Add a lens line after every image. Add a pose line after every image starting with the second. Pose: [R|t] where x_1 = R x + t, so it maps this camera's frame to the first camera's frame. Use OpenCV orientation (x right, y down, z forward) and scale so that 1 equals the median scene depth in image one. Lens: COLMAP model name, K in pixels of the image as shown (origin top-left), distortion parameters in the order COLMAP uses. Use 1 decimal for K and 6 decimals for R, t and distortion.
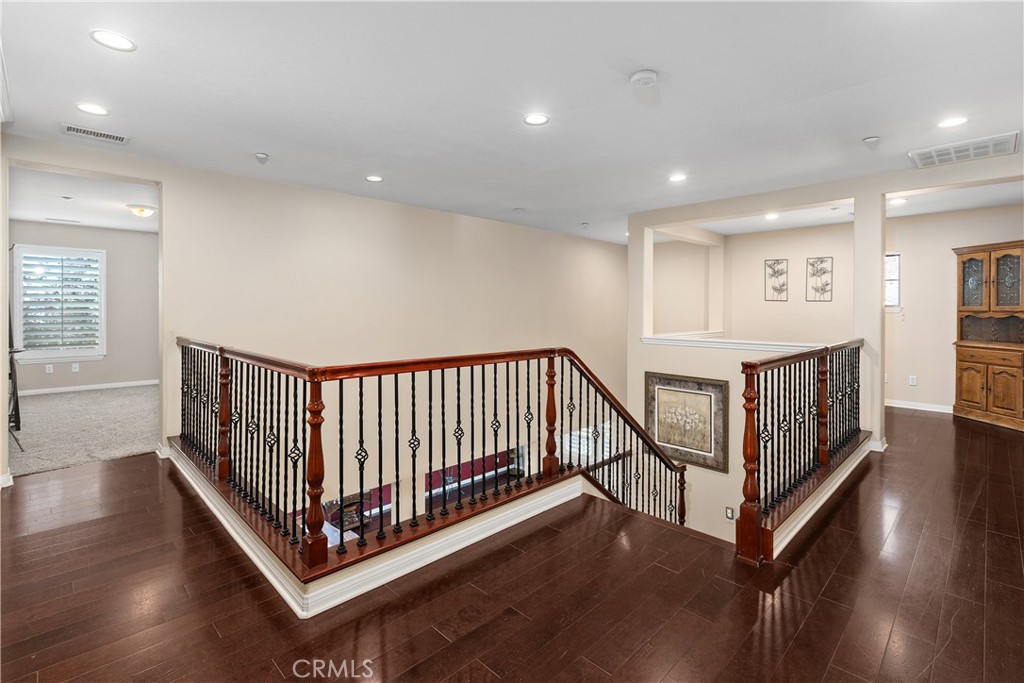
lens RADIAL K [[471.4, 0, 510.7], [0, 471.4, 317.3], [0, 0, 1]] dist [-0.001784, -0.000441]
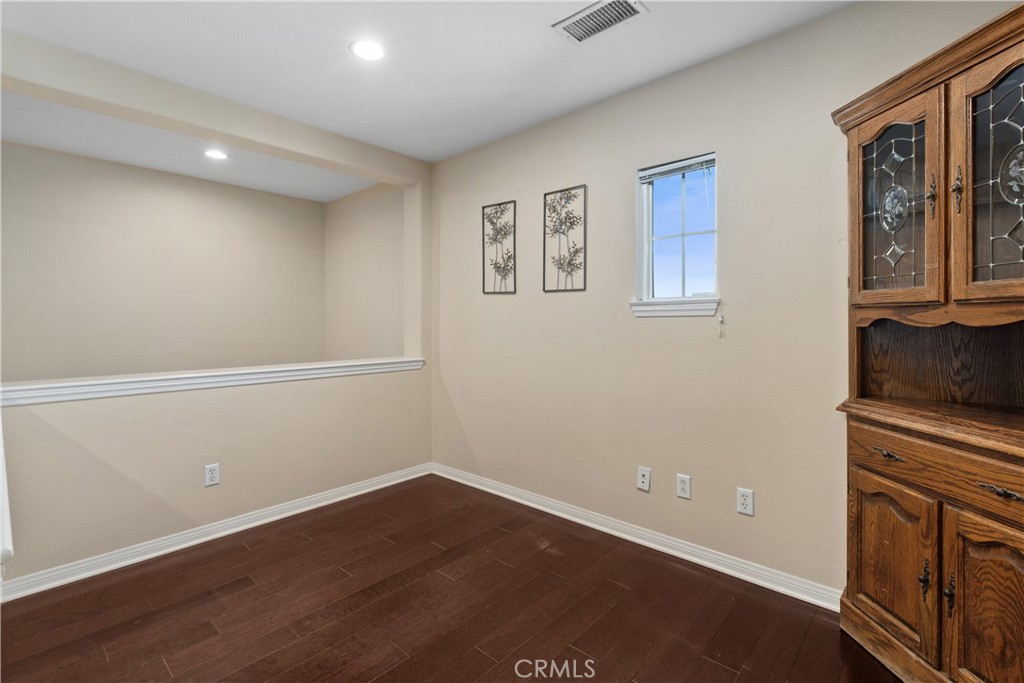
lens RADIAL K [[471.4, 0, 512.0], [0, 471.4, 330.8], [0, 0, 1]] dist [-0.001784, -0.000441]
pose [[0.998666, -0.008626, 0.050906, 0.707744], [0.008620, 0.999963, 0.000331, 0.001029], [-0.050907, 0.000108, 0.998703, 0.696458]]
